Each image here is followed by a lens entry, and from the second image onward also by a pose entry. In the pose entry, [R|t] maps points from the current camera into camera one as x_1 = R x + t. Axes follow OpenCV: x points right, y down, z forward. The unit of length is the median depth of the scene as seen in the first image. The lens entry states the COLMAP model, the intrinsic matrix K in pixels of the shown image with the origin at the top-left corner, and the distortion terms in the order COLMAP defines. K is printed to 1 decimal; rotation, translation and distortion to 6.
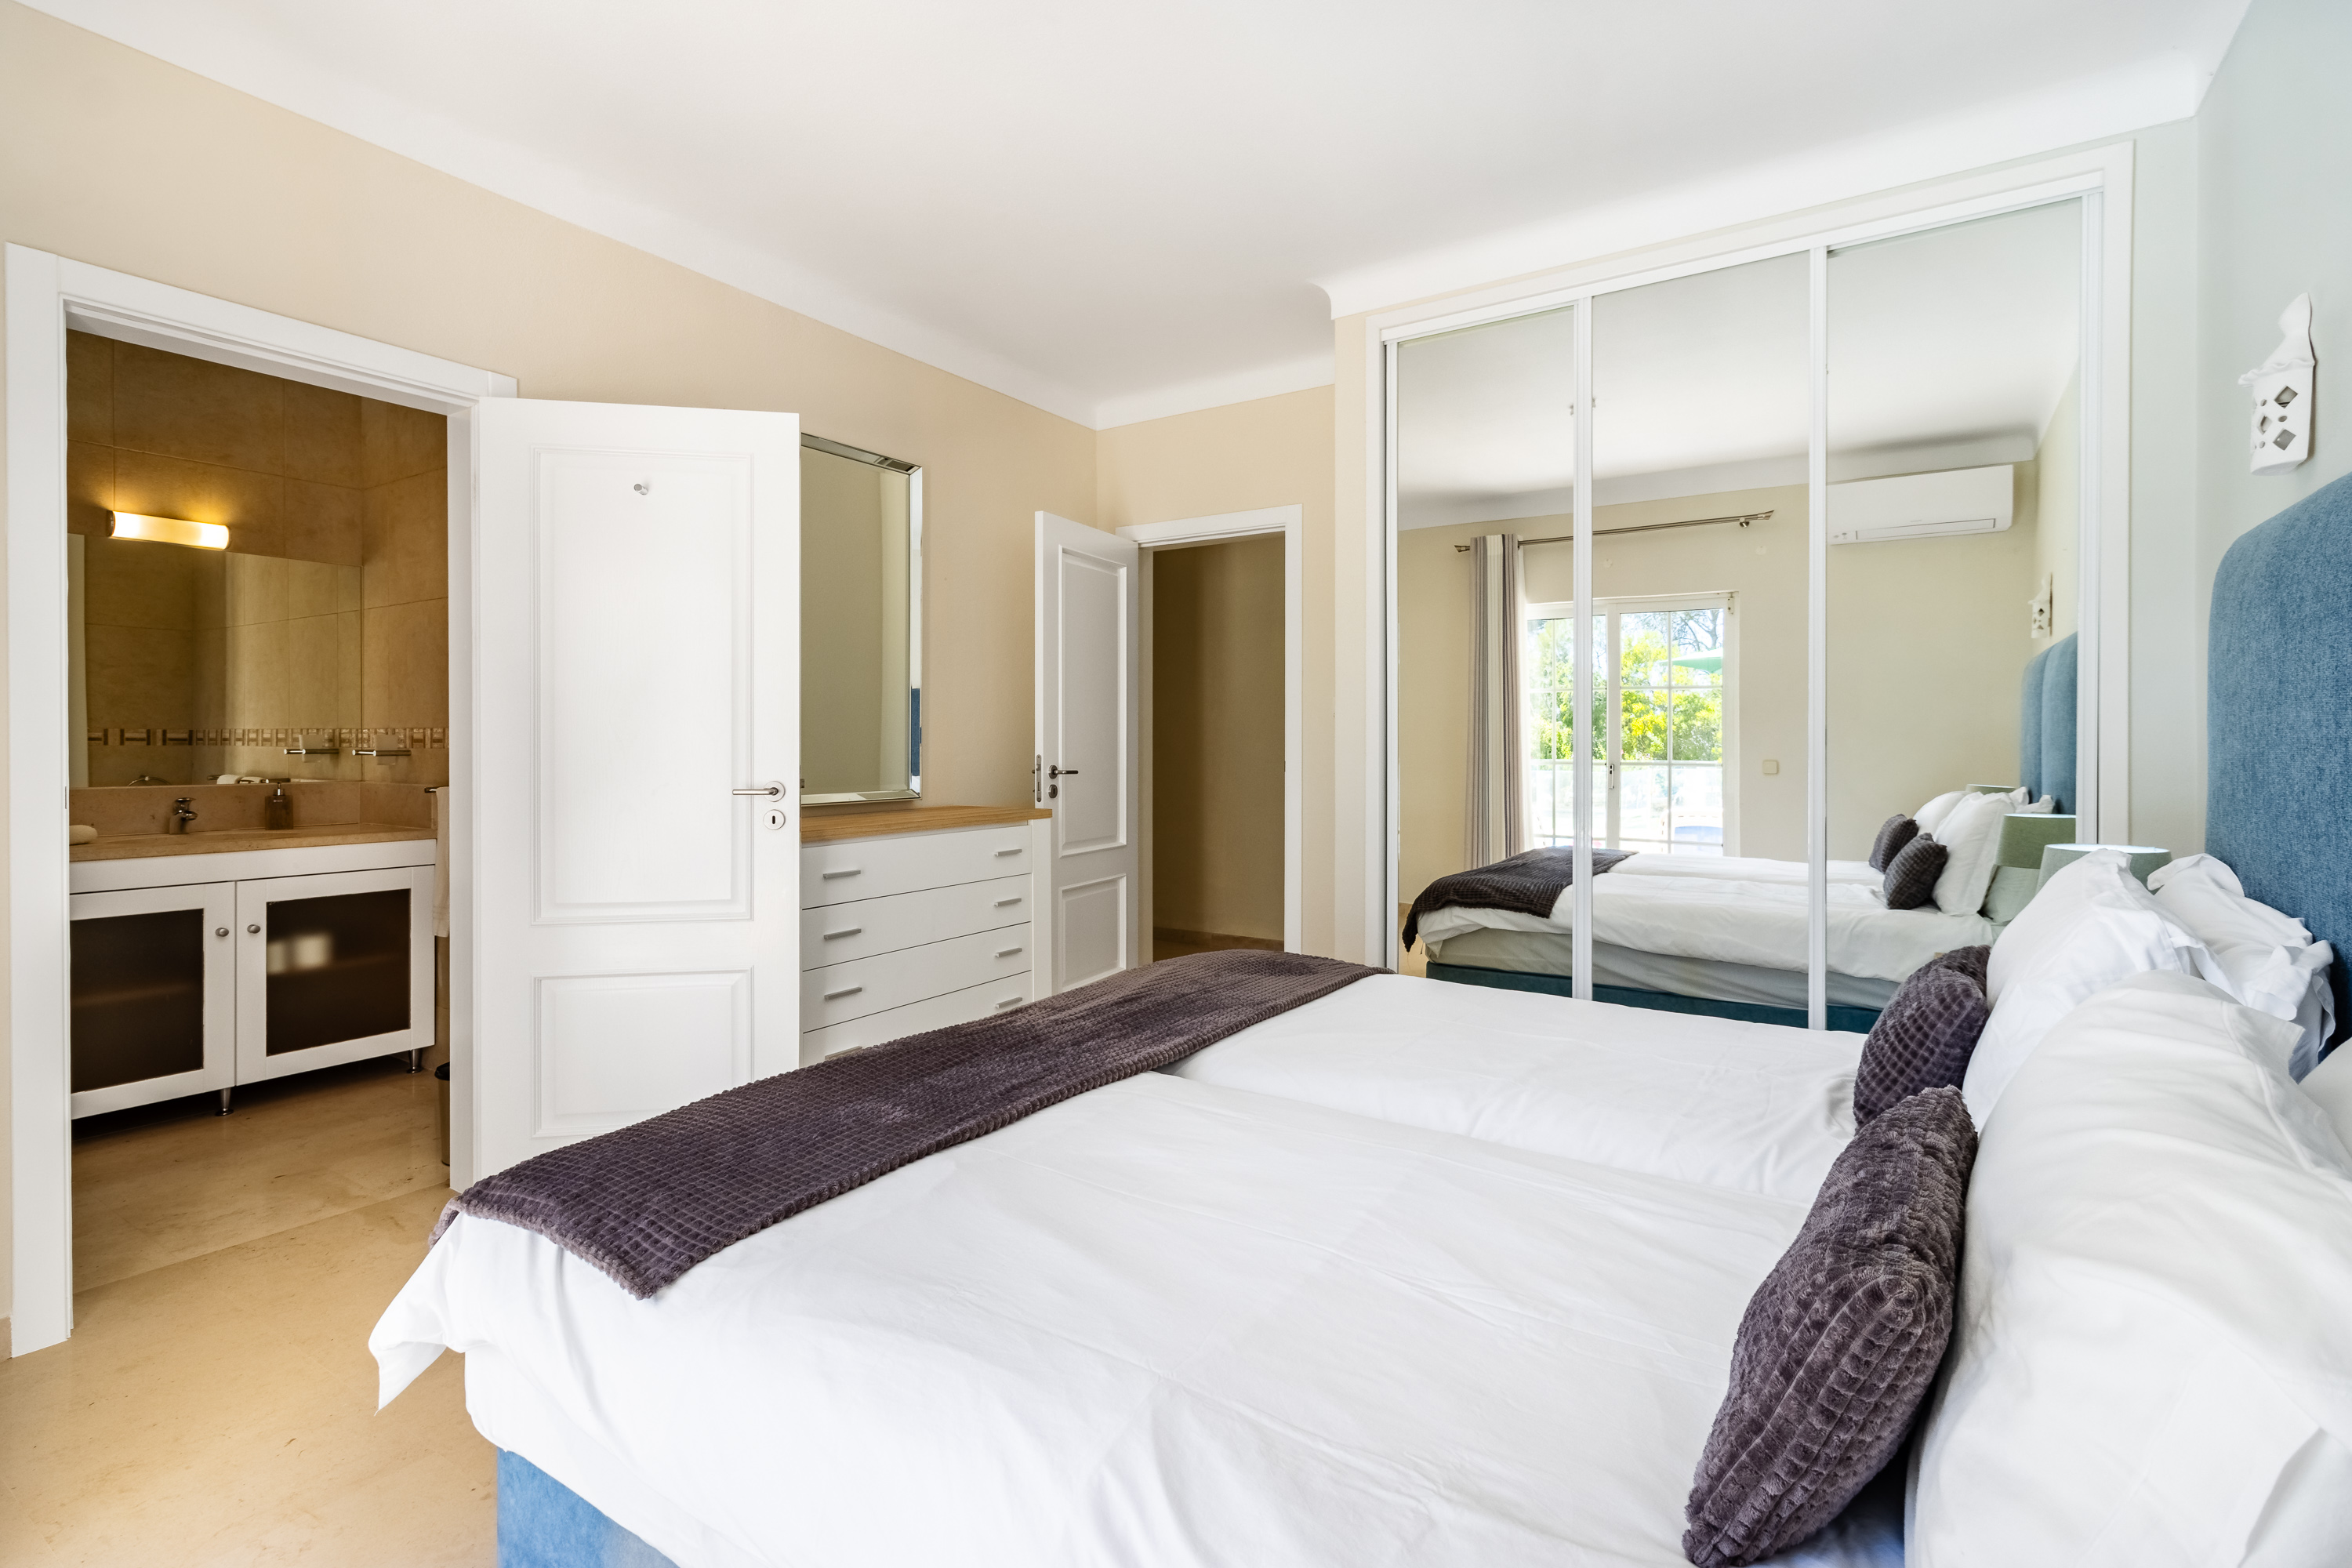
lens RADIAL K [[1084.6, 0, 1178.3], [0, 1084.6, 771.6], [0, 0, 1]] dist [0.002644, -0.000788]
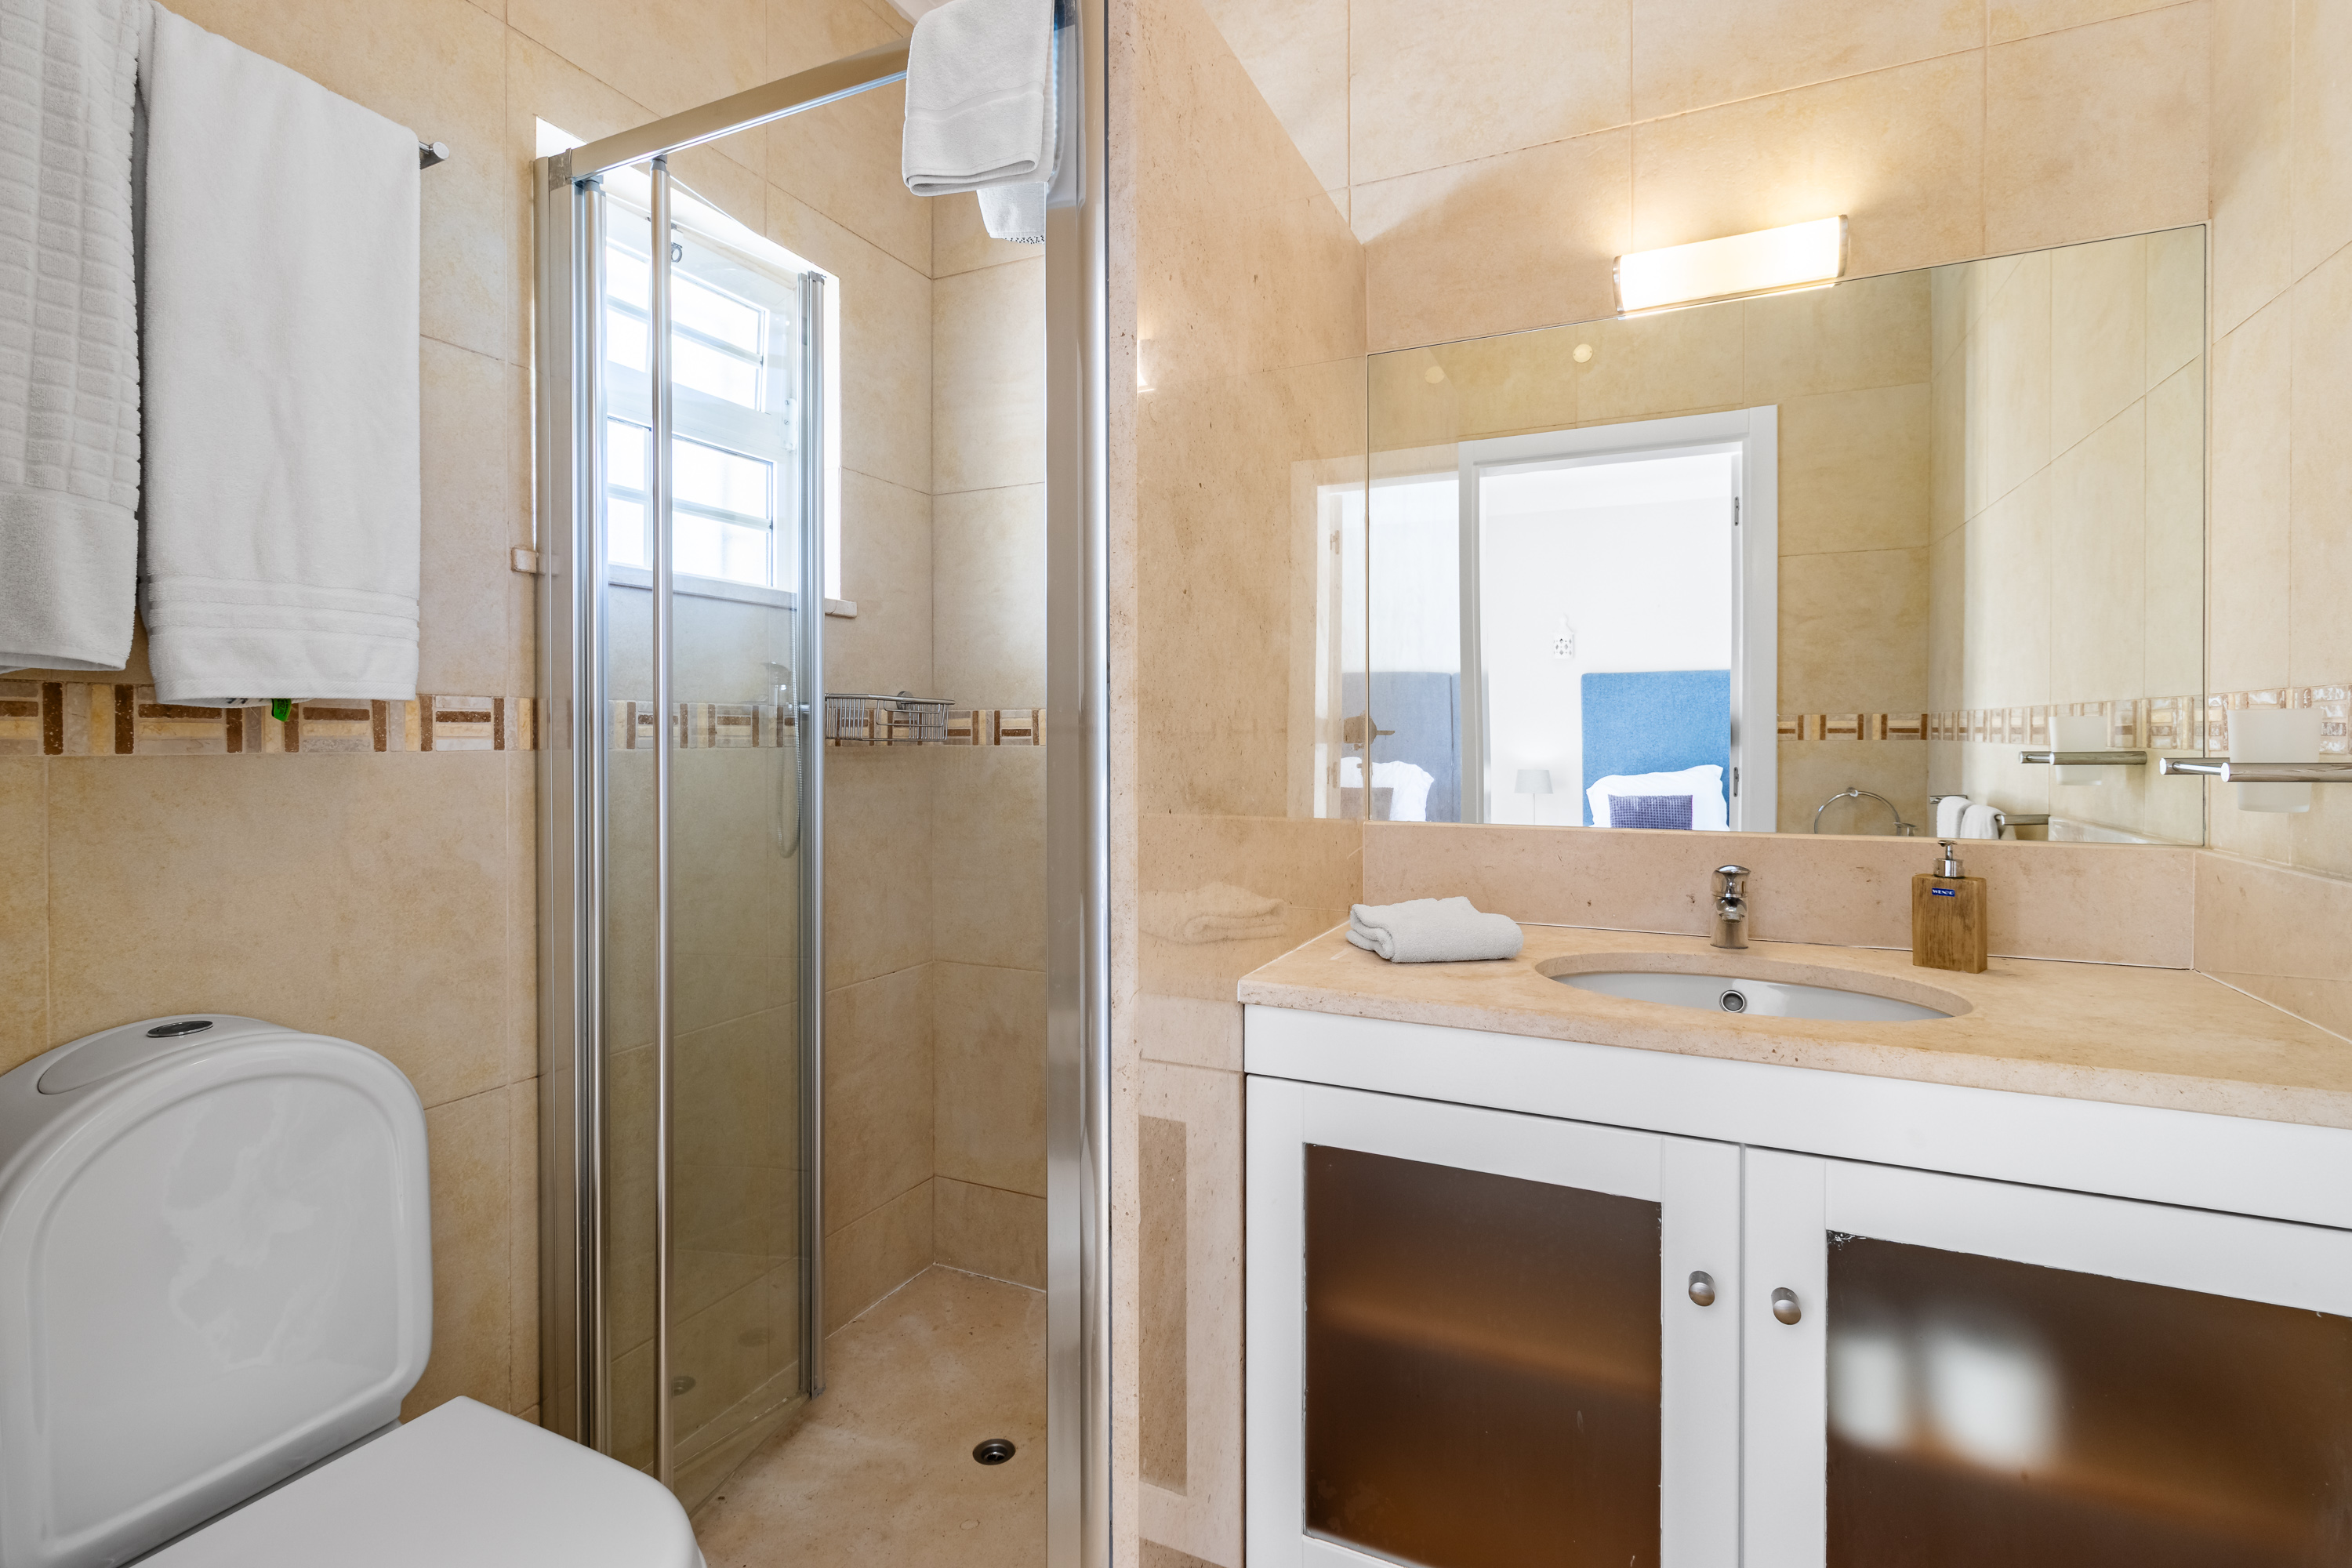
lens RADIAL K [[1084.6, 0, 1155.4], [0, 1084.6, 737.5], [0, 0, 1]] dist [0.002644, -0.000788]
pose [[0.108303, -0.001846, -0.994116, -0.429184], [-0.018241, 0.999826, -0.003843, -0.018313], [0.993951, 0.018550, 0.108250, 0.609830]]
